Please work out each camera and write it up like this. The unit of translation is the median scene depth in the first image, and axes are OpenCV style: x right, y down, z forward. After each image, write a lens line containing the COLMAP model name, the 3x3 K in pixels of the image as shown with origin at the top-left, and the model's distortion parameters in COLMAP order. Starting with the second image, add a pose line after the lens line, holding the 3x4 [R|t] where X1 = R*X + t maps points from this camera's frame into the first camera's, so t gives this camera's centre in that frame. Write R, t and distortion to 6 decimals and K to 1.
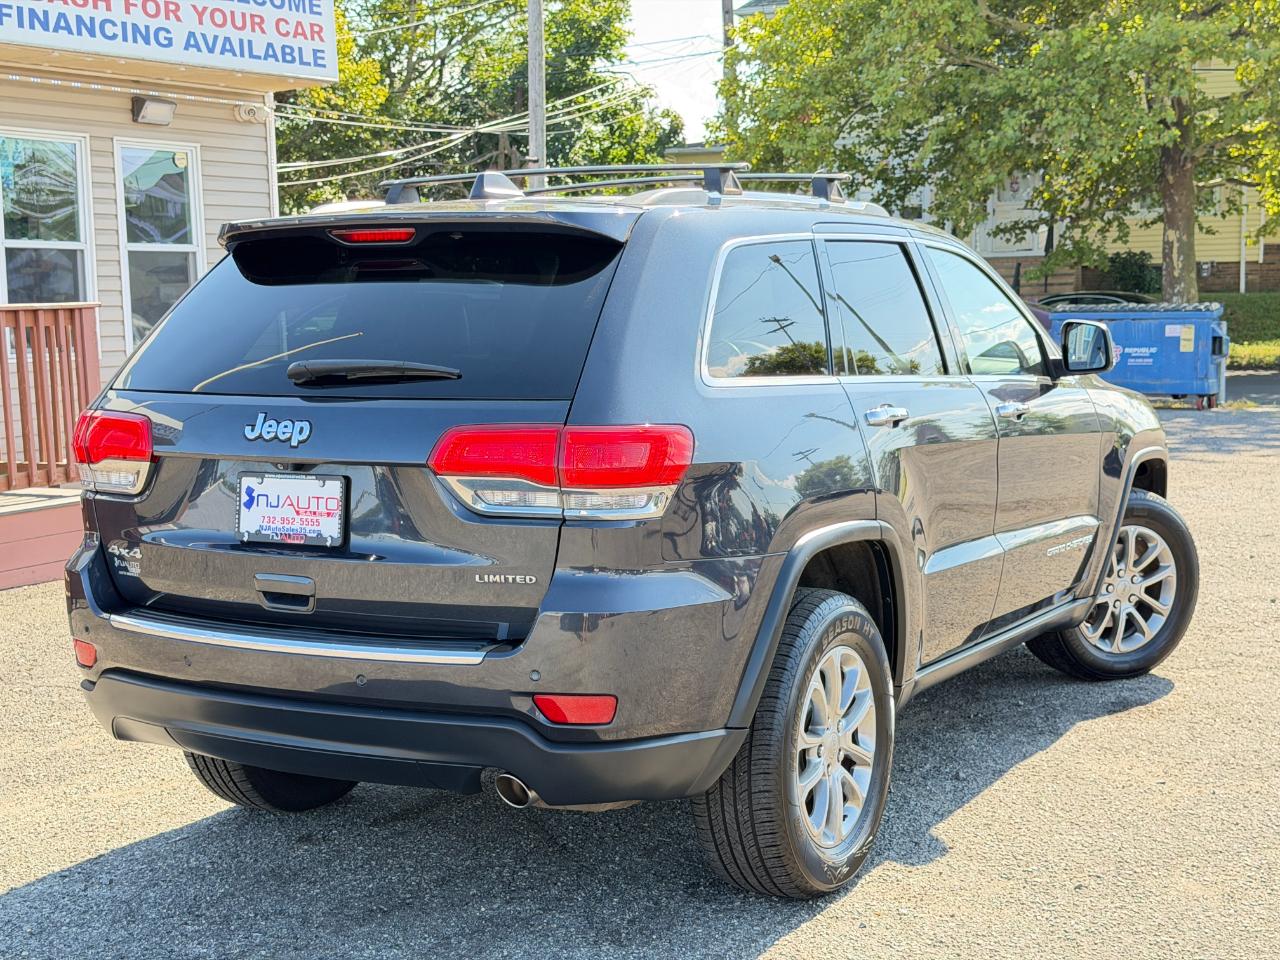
lens RADIAL K [[1859.0, 0, 697.4], [0, 1859.0, 465.2], [0, 0, 1]] dist [0.135042, 0.000000]
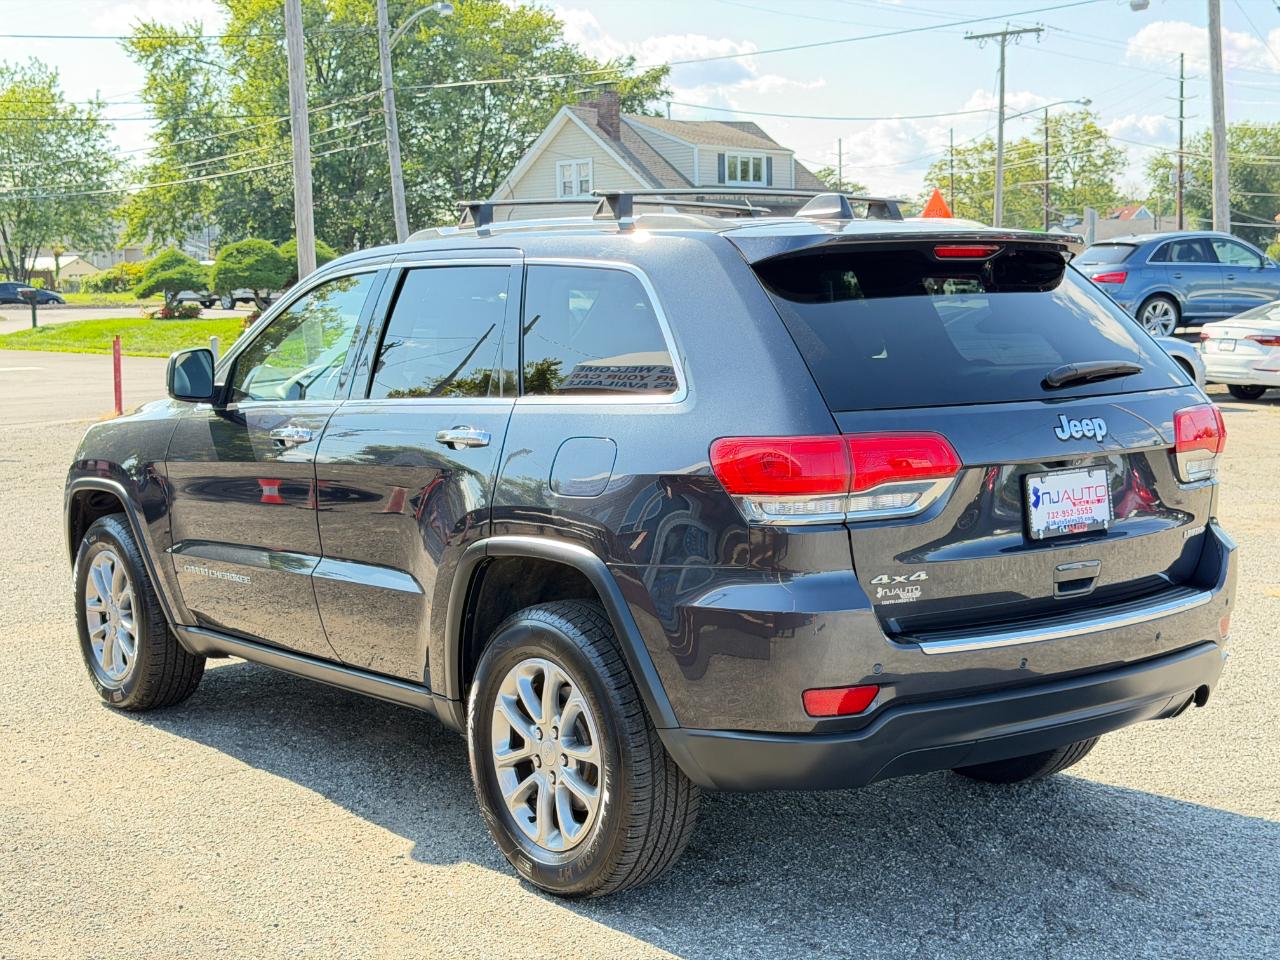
lens RADIAL K [[1859.0, 0, 644.0], [0, 1859.0, 483.1], [0, 0, 1]] dist [0.135042, 0.000000]
pose [[0.398406, -0.091268, 0.912657, -1.044418], [0.102860, 0.993206, 0.054421, -0.057513], [-0.911423, 0.072195, 0.405087, 0.626520]]
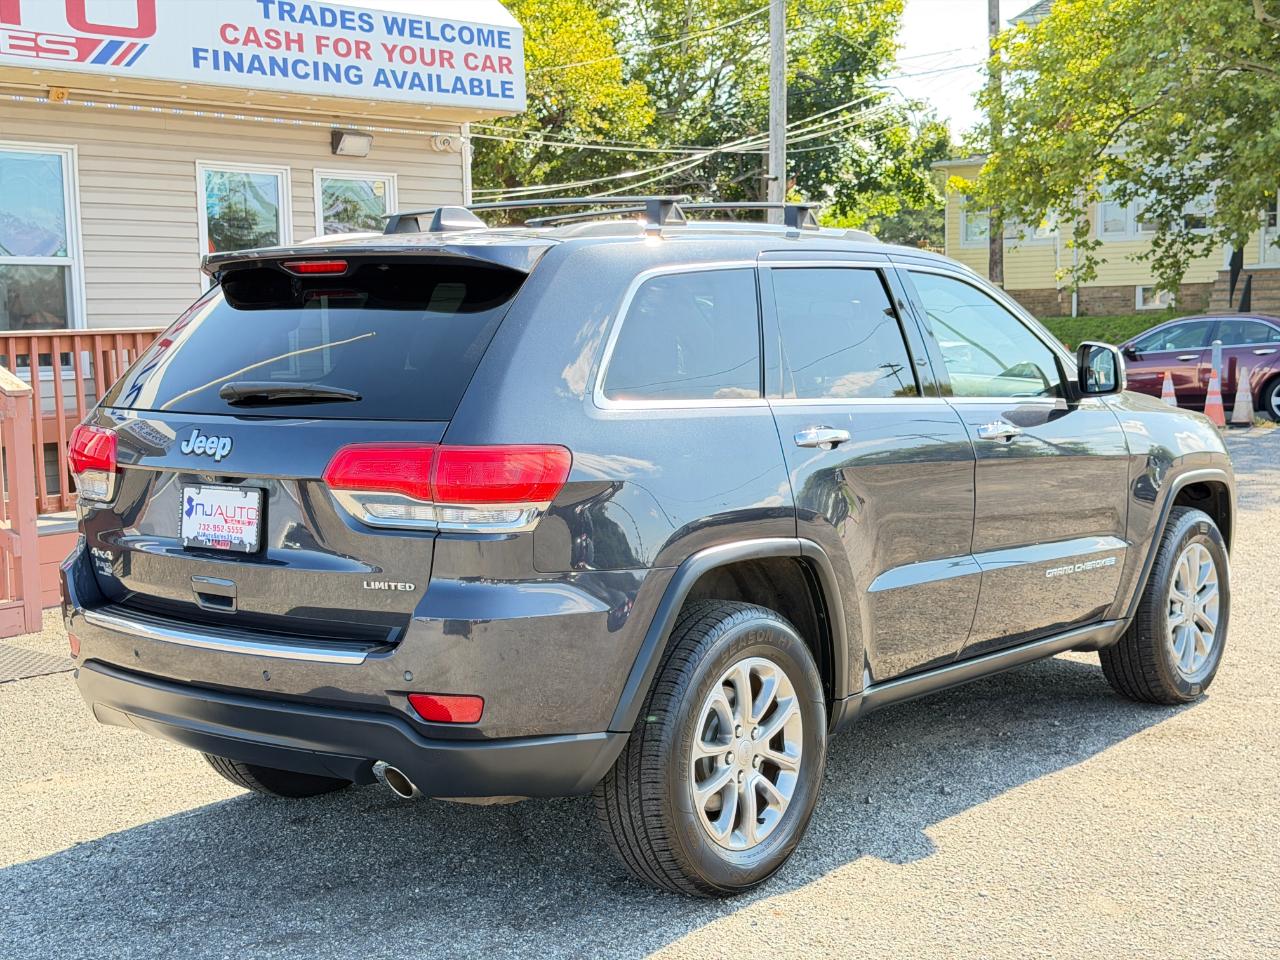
lens RADIAL K [[1859.0, 0, 684.4], [0, 1859.0, 487.8], [0, 0, 1]] dist [0.135042, 0.000000]
pose [[0.984634, 0.014013, -0.174069, 0.194294], [-0.013167, 0.999895, 0.006016, -0.003465], [0.174135, -0.003631, 0.984715, -0.031054]]
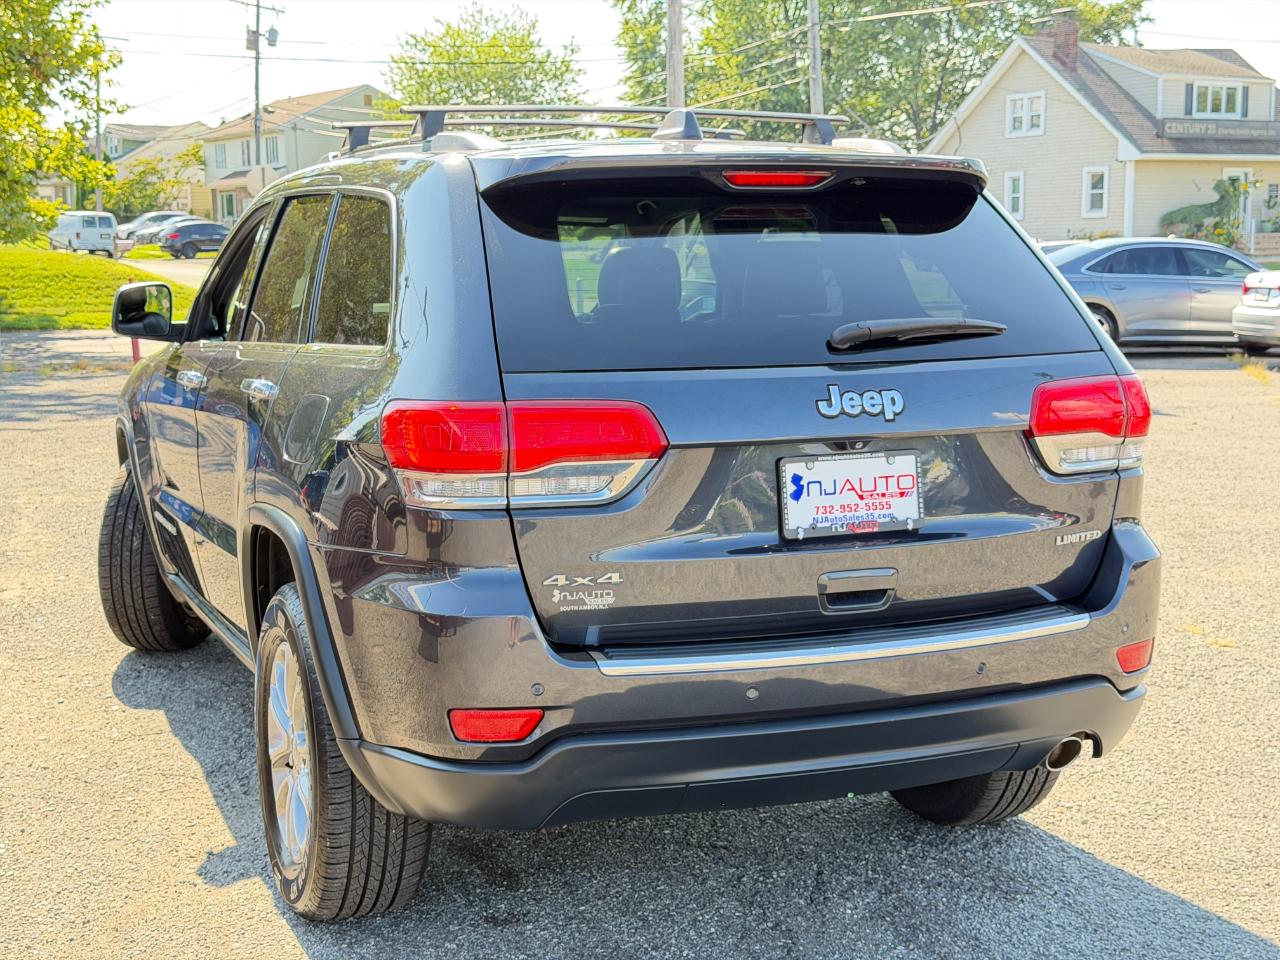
lens RADIAL K [[1859.0, 0, 634.5], [0, 1859.0, 479.6], [0, 0, 1]] dist [0.135042, 0.000000]
pose [[0.621376, -0.095086, 0.777721, -0.760644], [0.076860, 0.995219, 0.060270, -0.034421], [-0.779734, 0.022325, 0.625713, 0.429731]]
